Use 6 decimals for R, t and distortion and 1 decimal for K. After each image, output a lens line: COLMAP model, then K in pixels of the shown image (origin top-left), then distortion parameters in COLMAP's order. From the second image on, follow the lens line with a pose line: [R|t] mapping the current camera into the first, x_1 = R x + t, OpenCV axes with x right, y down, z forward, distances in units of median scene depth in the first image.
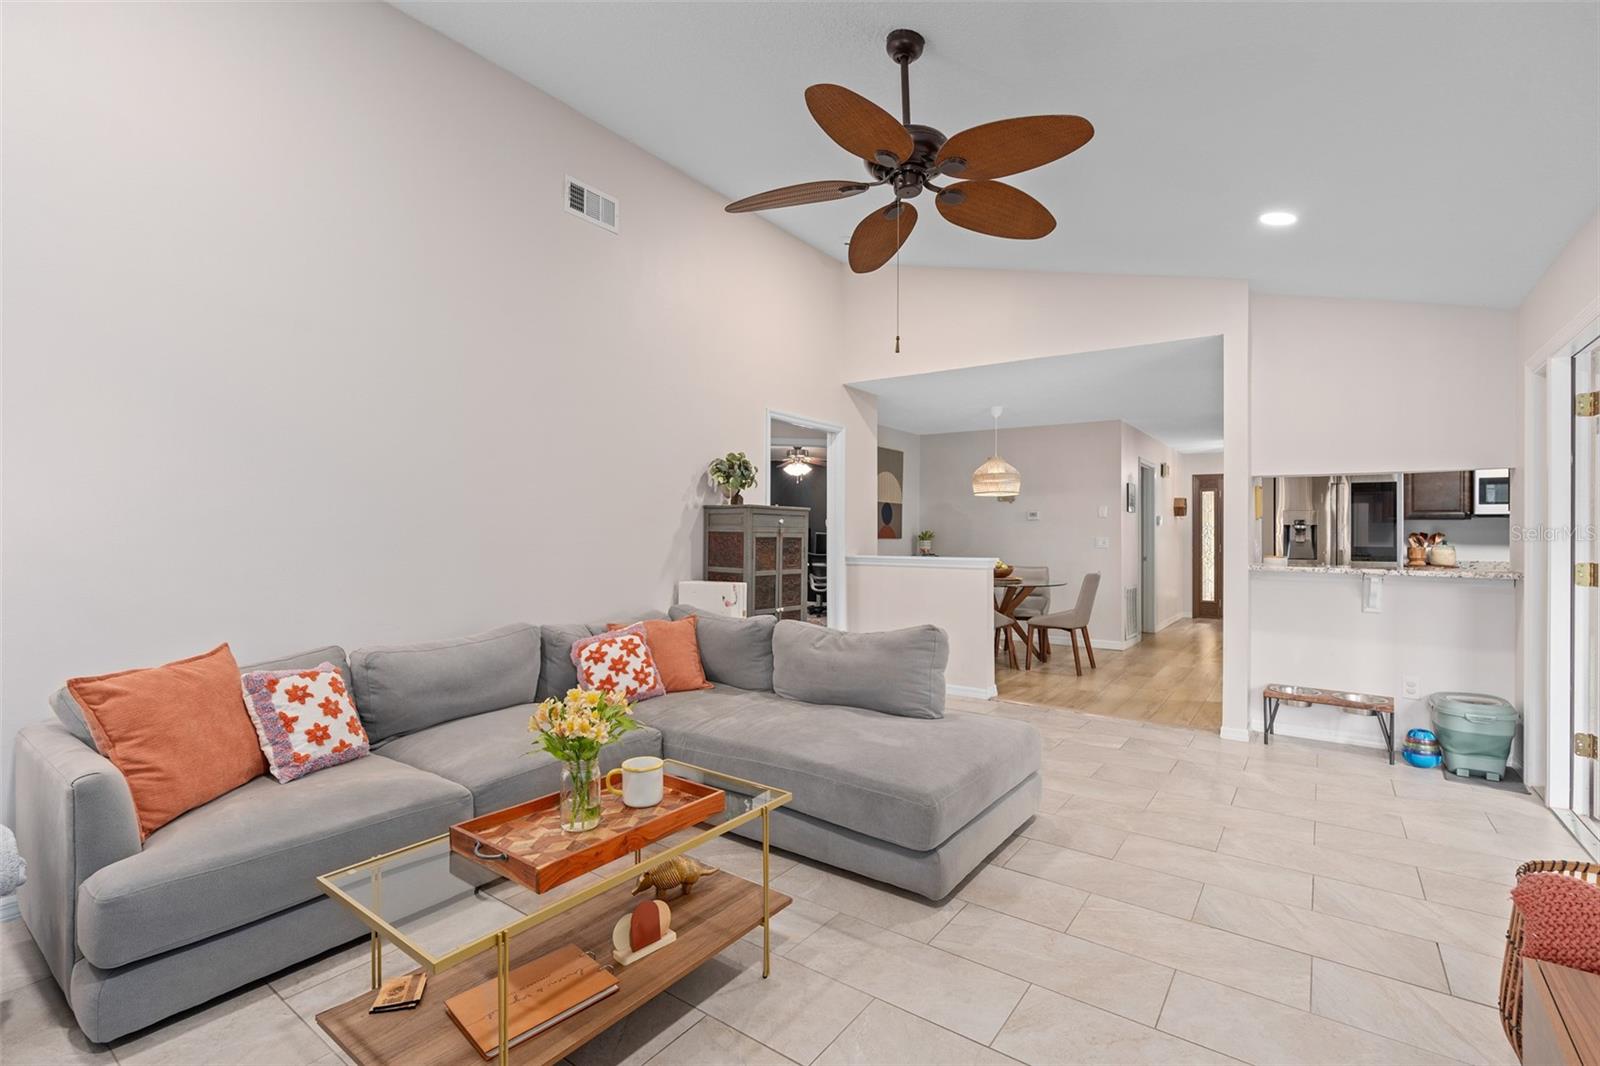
lens RADIAL K [[722.0, 0, 800.0], [0, 722.0, 533.0], [0, 0, 1]] dist [-0.003593, -0.000114]
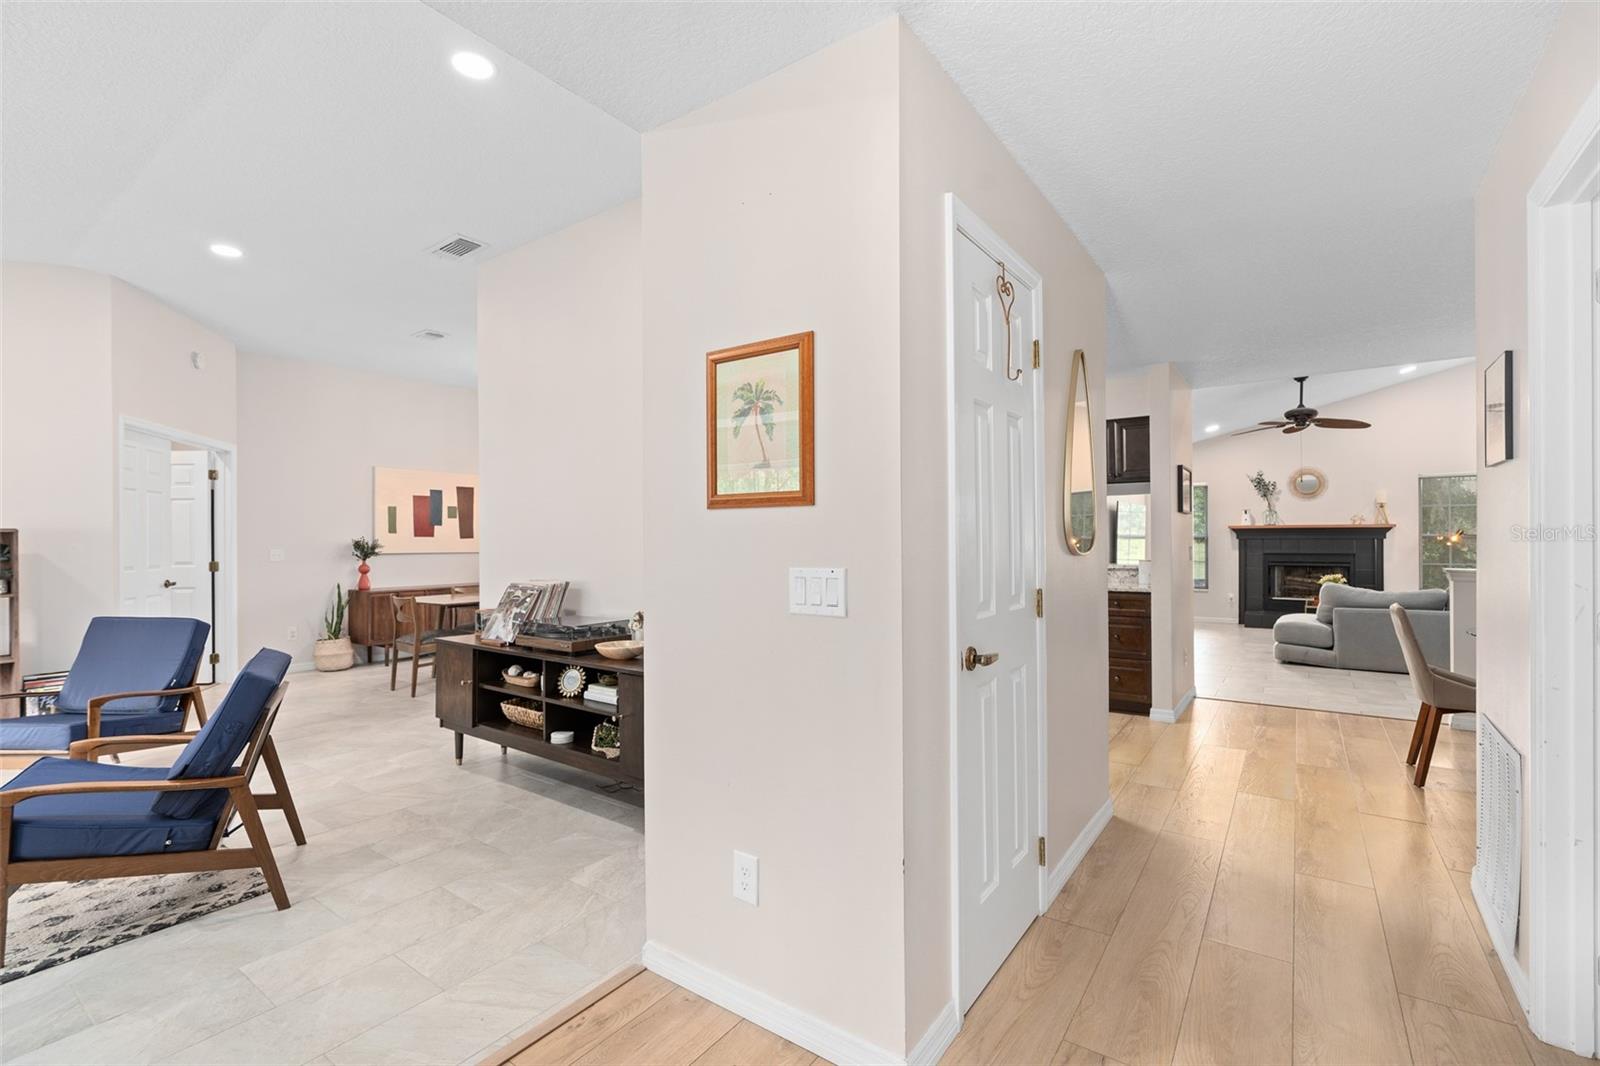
lens RADIAL K [[716.5, 0, 794.6], [0, 716.5, 533.8], [0, 0, 1]] dist [-0.001400, 0.001068]
pose [[-0.999954, -0.002233, -0.009306, 1.258359], [-0.002151, 0.999959, -0.008744, 0.000670], [0.009325, -0.008724, -0.999918, 2.177165]]
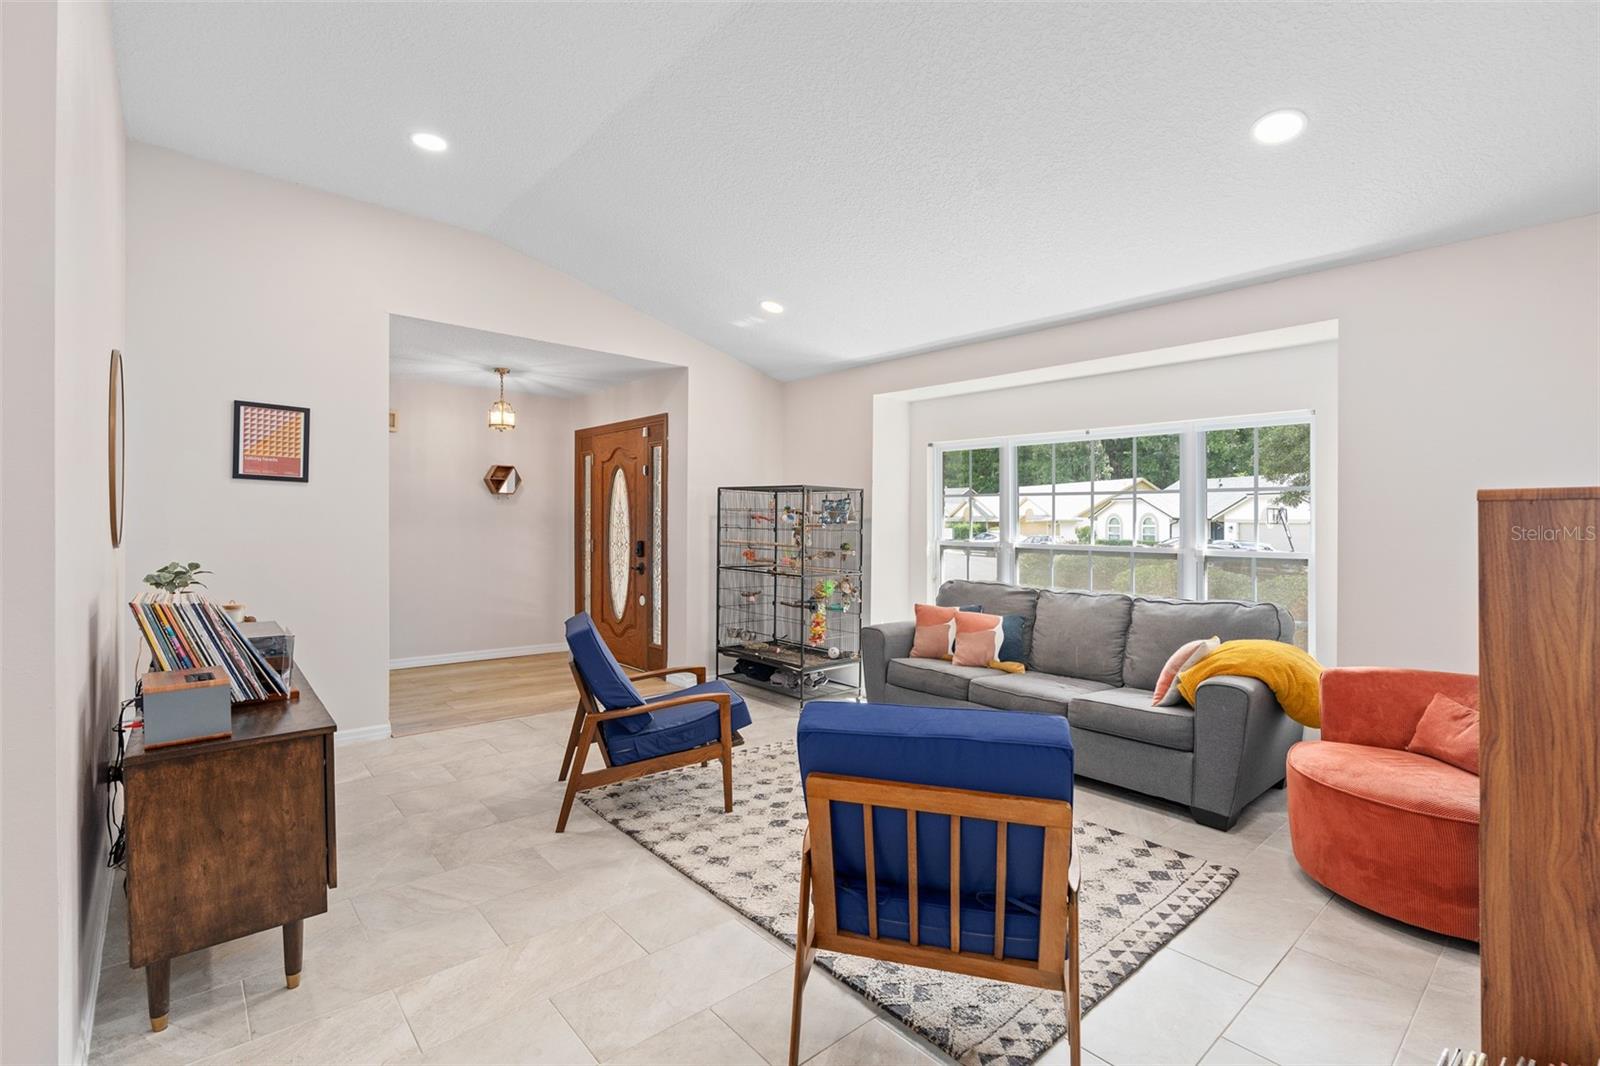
lens RADIAL K [[725.8, 0, 795.0], [0, 725.8, 526.6], [0, 0, 1]] dist [-0.006234, 0.000146]
pose [[0.976673, 0.007804, -0.214589, 2.042833], [-0.008097, 0.999967, -0.000486, 0.007667], [0.214578, 0.002212, 0.976704, 0.931070]]
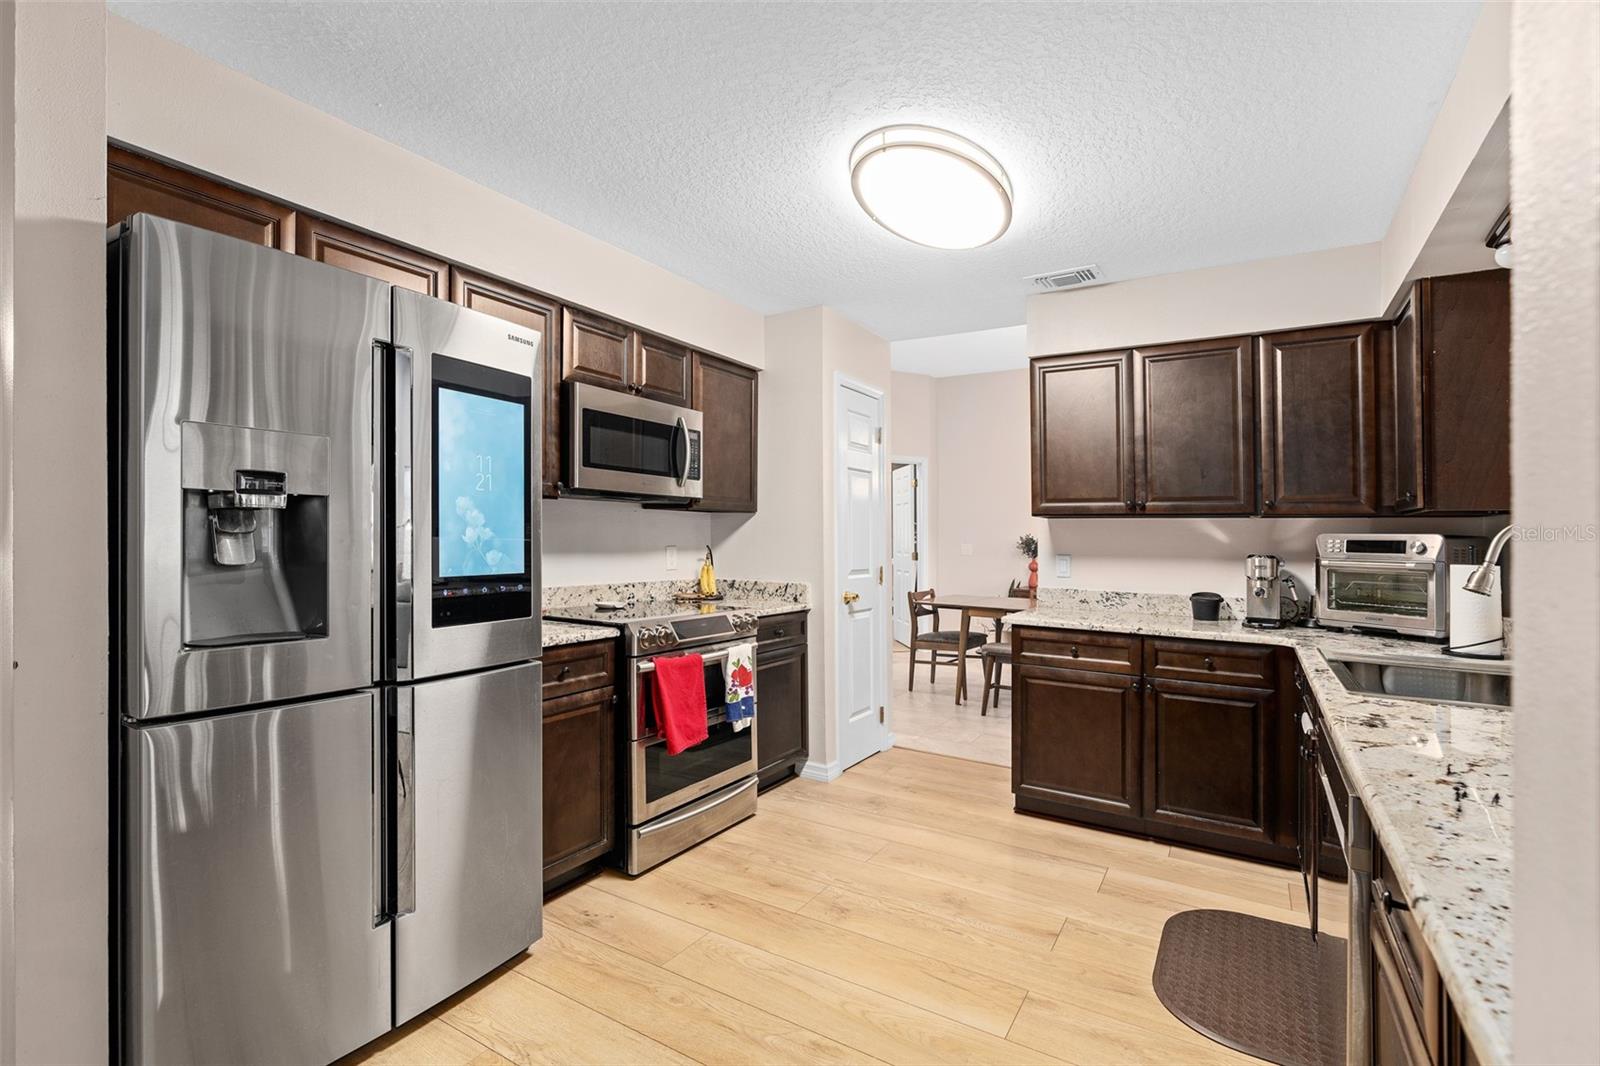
lens RADIAL K [[727.8, 0, 797.4], [0, 727.8, 525.8], [0, 0, 1]] dist [-0.000773, 0.000914]
pose [[-0.090201, 0.003707, 0.995917, 0.642019], [-0.020348, 0.999777, -0.005565, -0.004143], [-0.995716, -0.020767, -0.090105, 1.220894]]
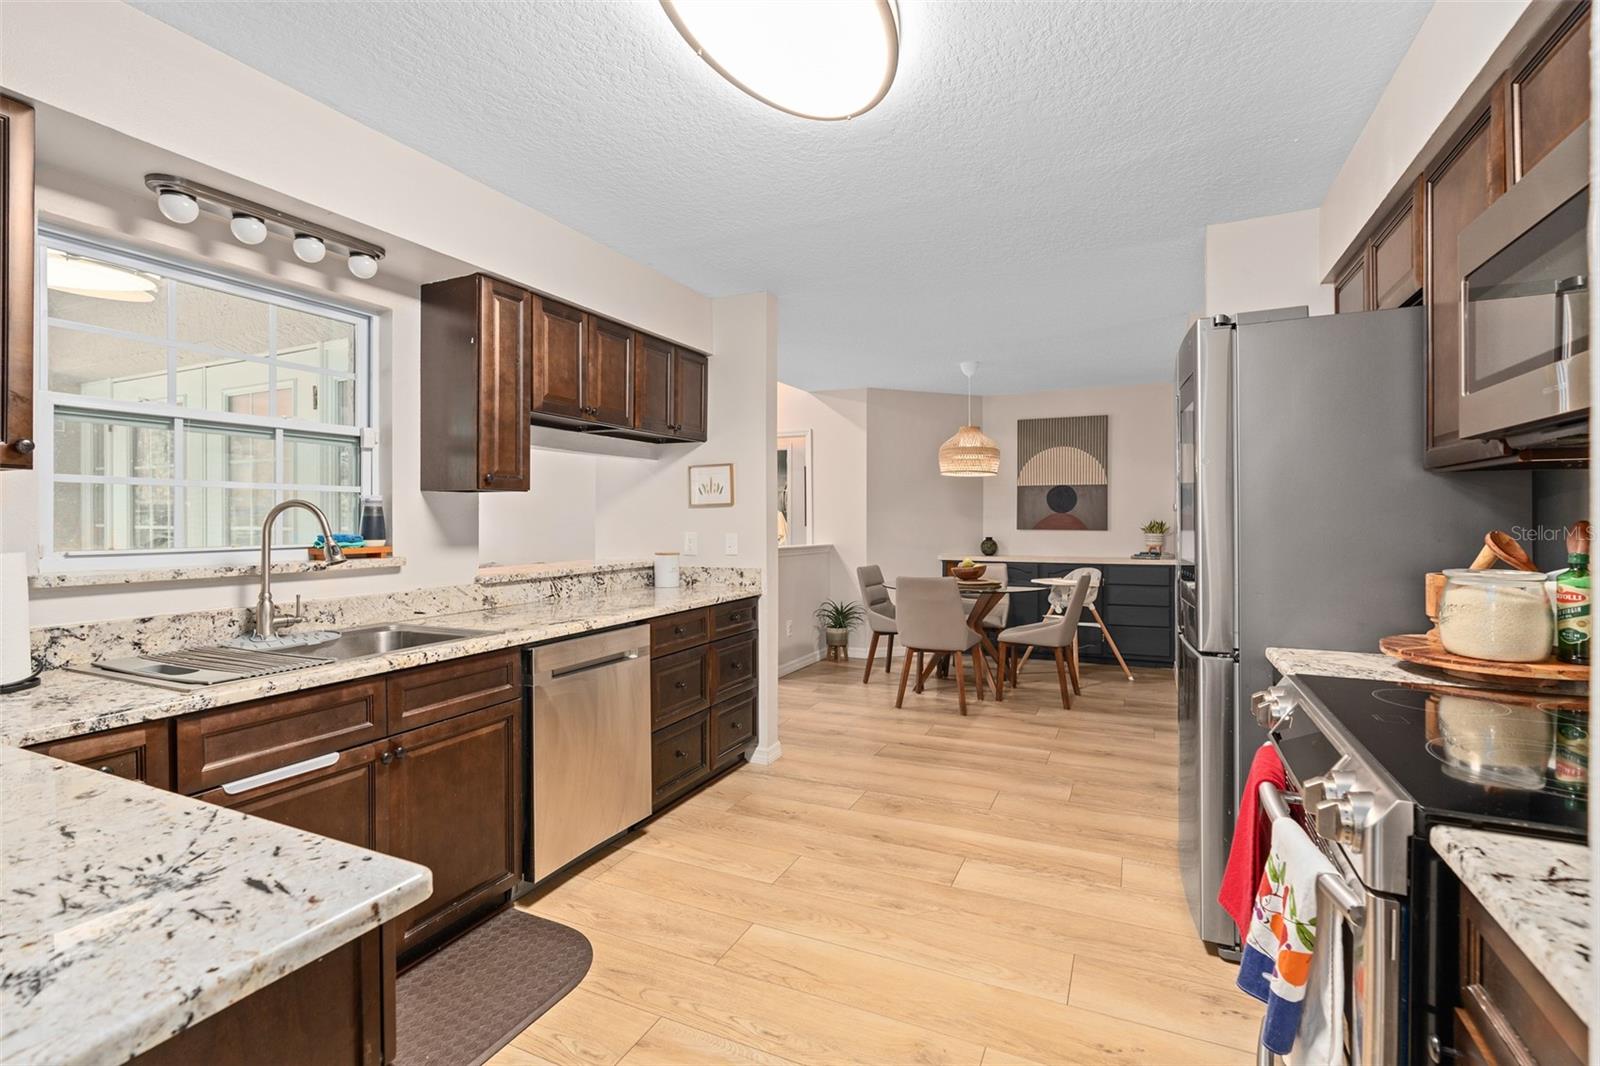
lens RADIAL K [[714.6, 0, 784.8], [0, 714.6, 519.6], [0, 0, 1]] dist [-0.002578, -0.000169]
pose [[0.165687, -0.005532, -0.986163, 1.497504], [0.006318, 0.999970, -0.004548, -0.001025], [0.986158, -0.005477, 0.165717, 1.012819]]
